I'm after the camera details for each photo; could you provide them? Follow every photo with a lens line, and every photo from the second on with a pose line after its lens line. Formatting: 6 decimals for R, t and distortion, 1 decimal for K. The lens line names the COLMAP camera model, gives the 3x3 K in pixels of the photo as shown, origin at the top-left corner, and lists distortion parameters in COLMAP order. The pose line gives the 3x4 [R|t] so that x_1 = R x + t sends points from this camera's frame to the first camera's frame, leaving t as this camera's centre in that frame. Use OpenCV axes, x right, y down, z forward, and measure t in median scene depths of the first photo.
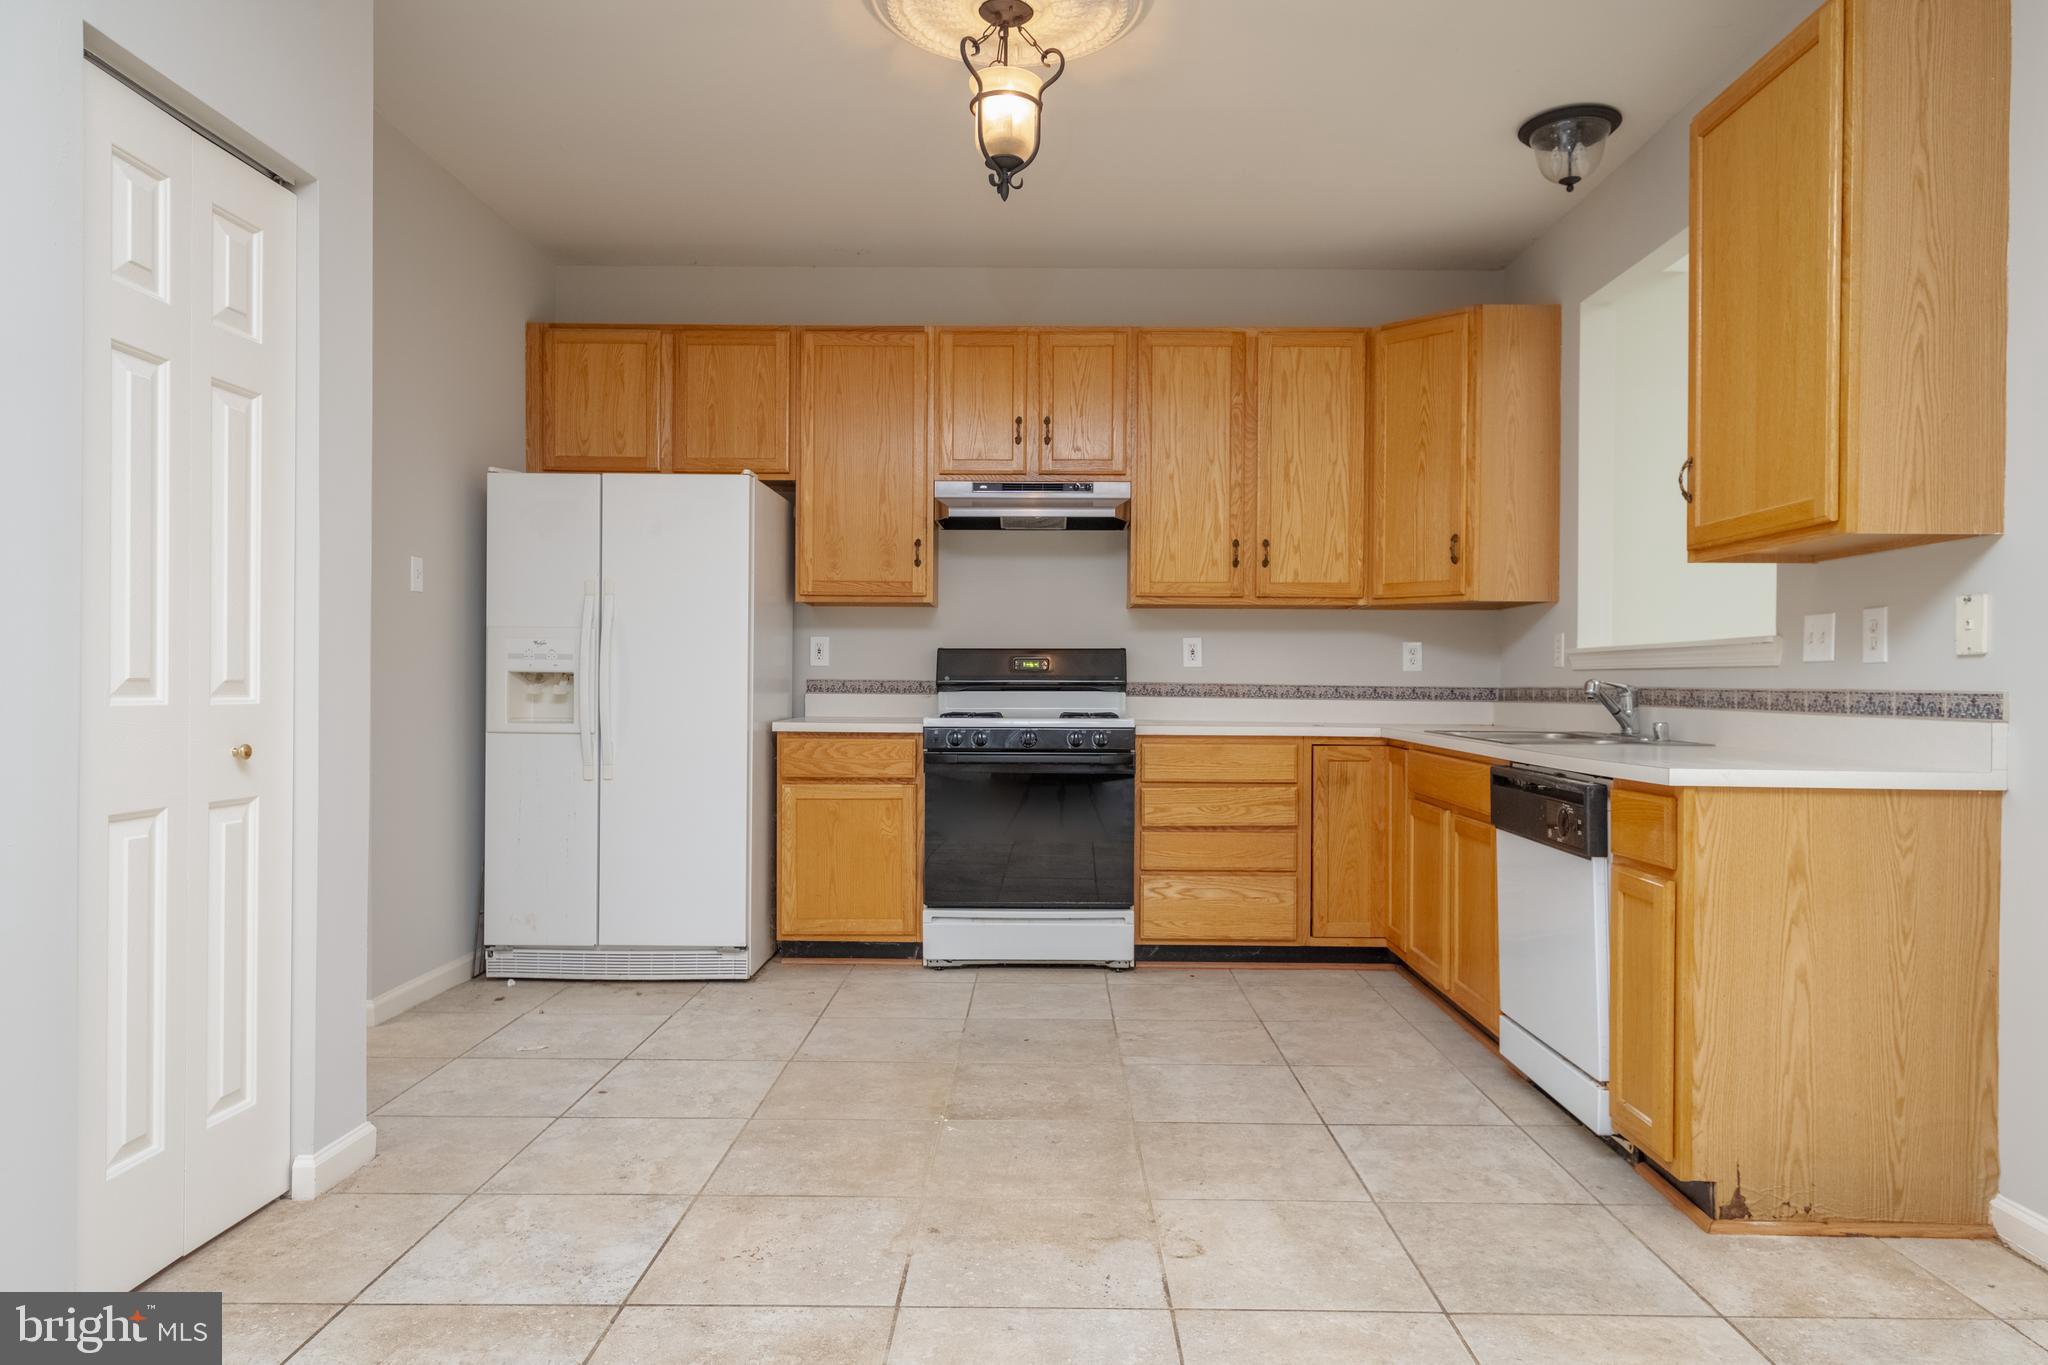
lens RADIAL K [[1273.3, 0, 1040.7], [0, 1273.3, 690.2], [0, 0, 1]] dist [0.008039, 0.001955]
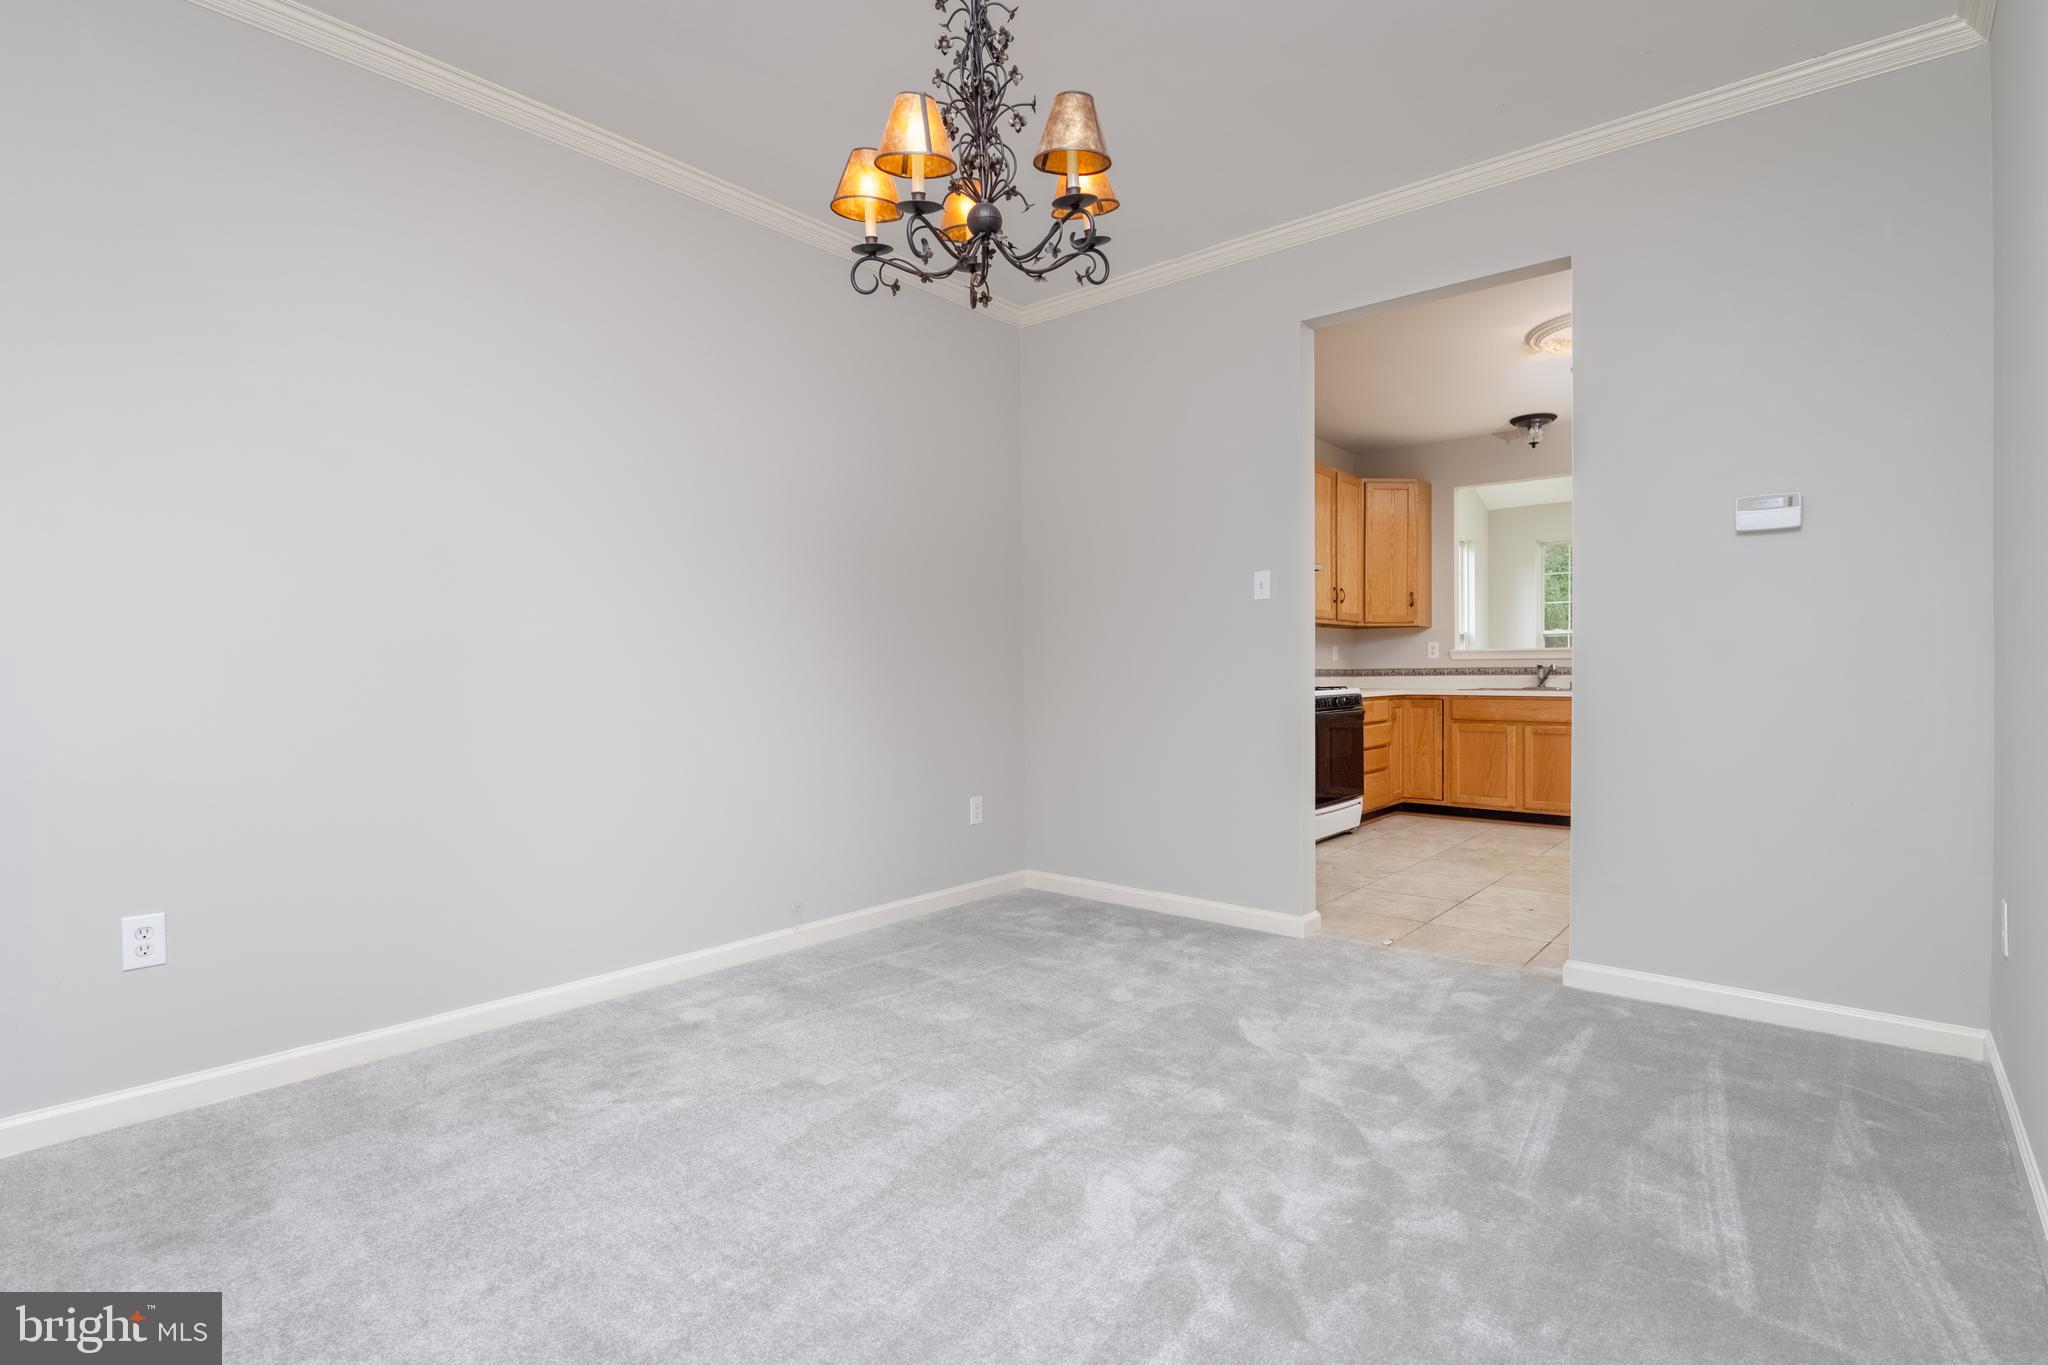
lens RADIAL K [[981.0, 0, 1024.0], [0, 981.0, 682.5], [0, 0, 1]] dist [0.000891, -0.013607]
pose [[0.648613, -0.022473, 0.760786, -1.257000], [0.014690, 0.999747, 0.017007, -0.015716], [-0.760976, 0.000145, 0.648780, 0.467986]]
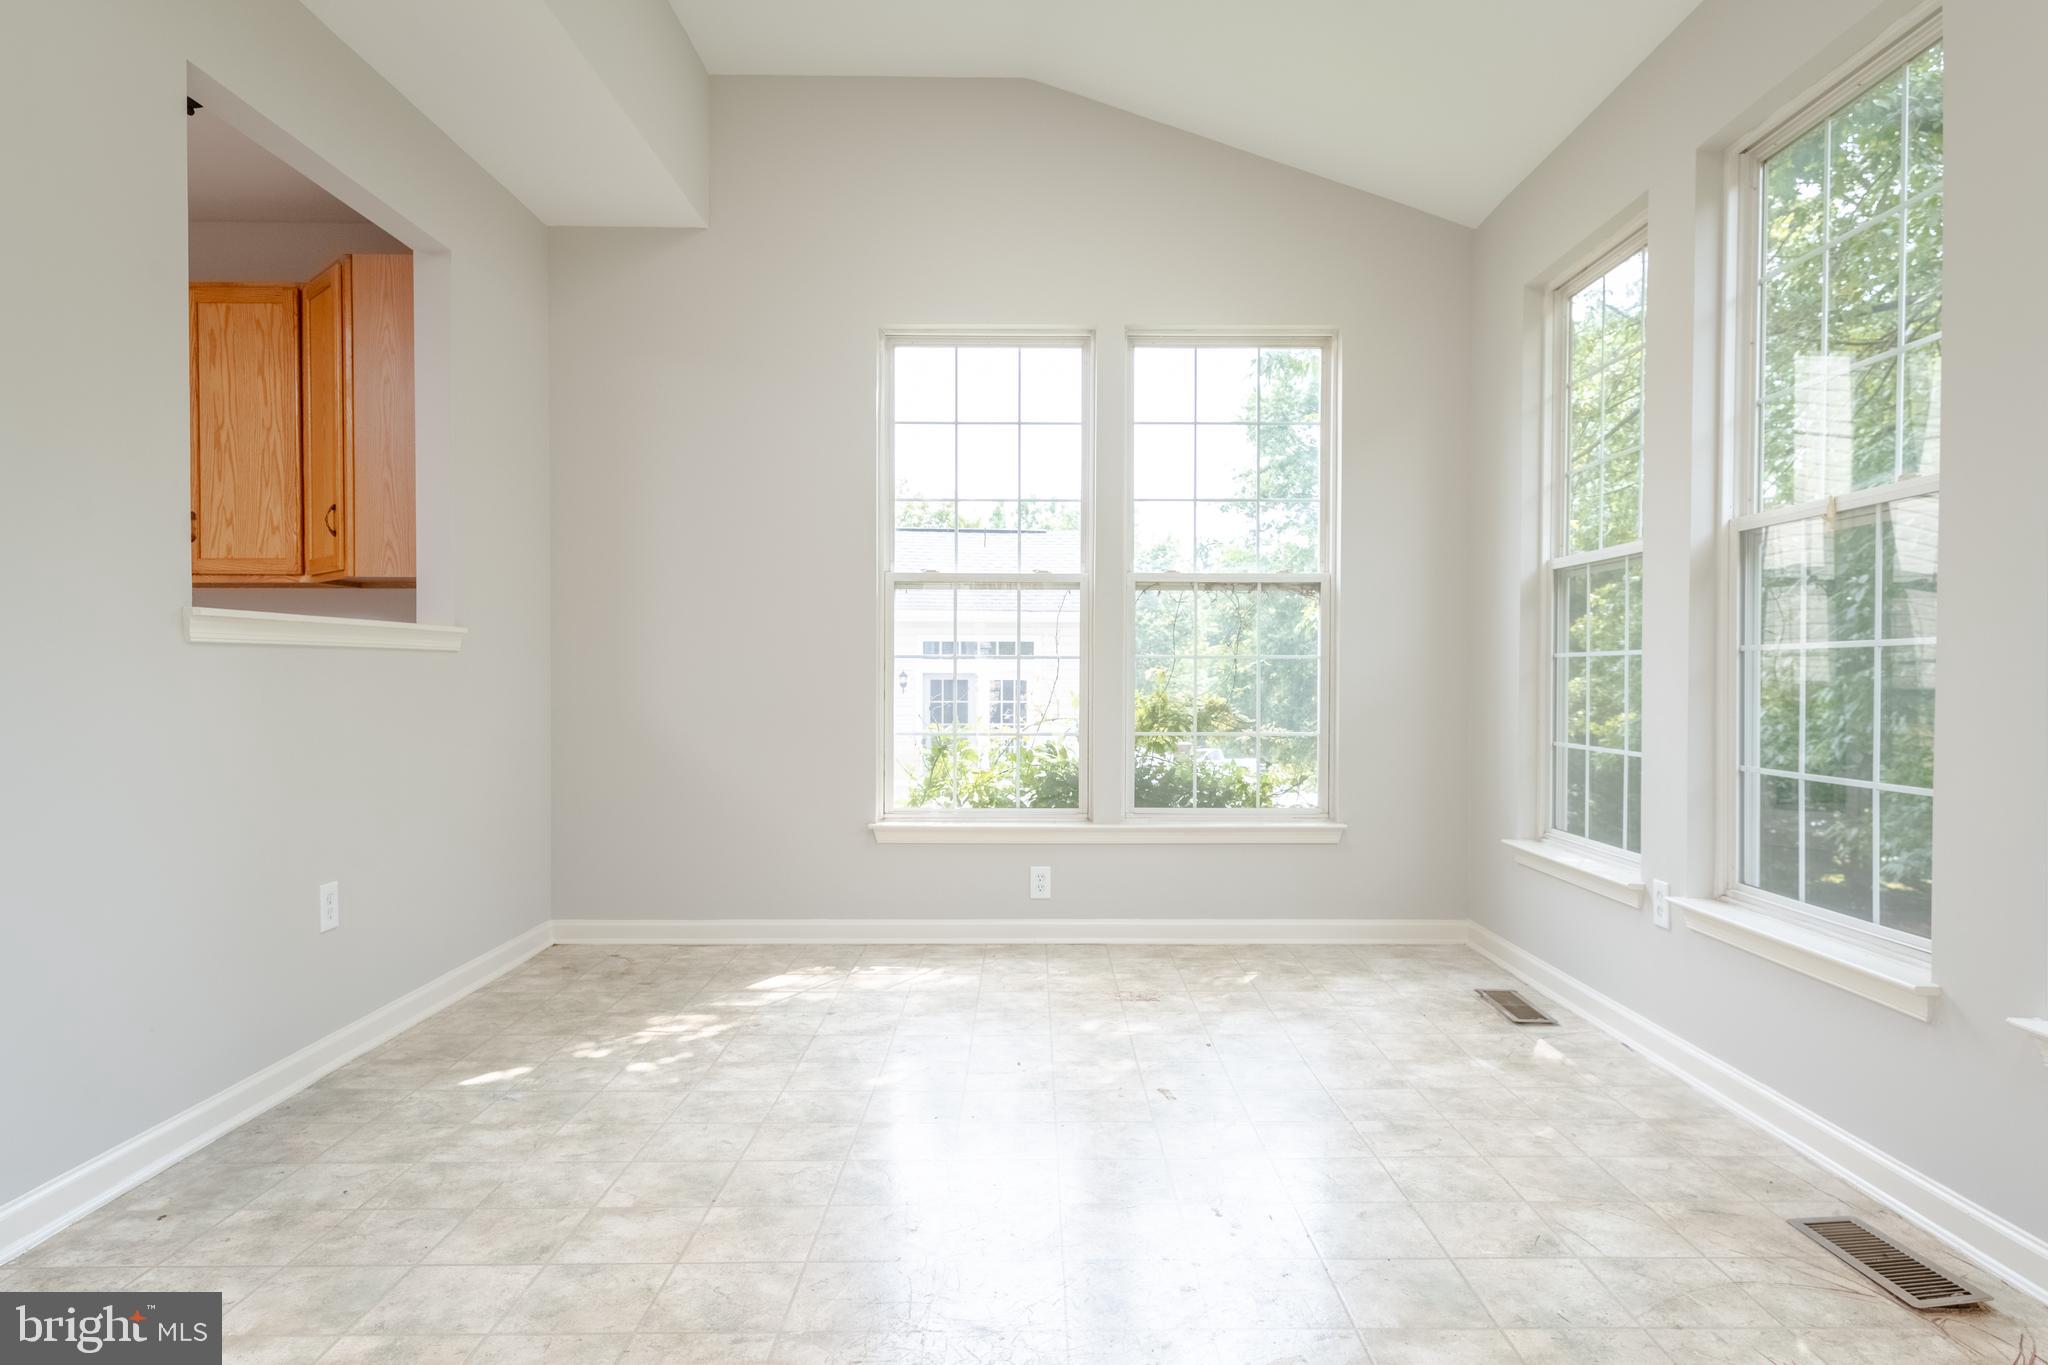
lens RADIAL K [[1210.6, 0, 1048.5], [0, 1210.6, 691.6], [0, 0, 1]] dist [0.006067, 0.000704]
pose [[0.999739, -0.005471, 0.022202, 0.813054], [0.005217, 0.999921, 0.011468, 0.005544], [-0.022263, -0.011349, 0.999688, 0.108306]]
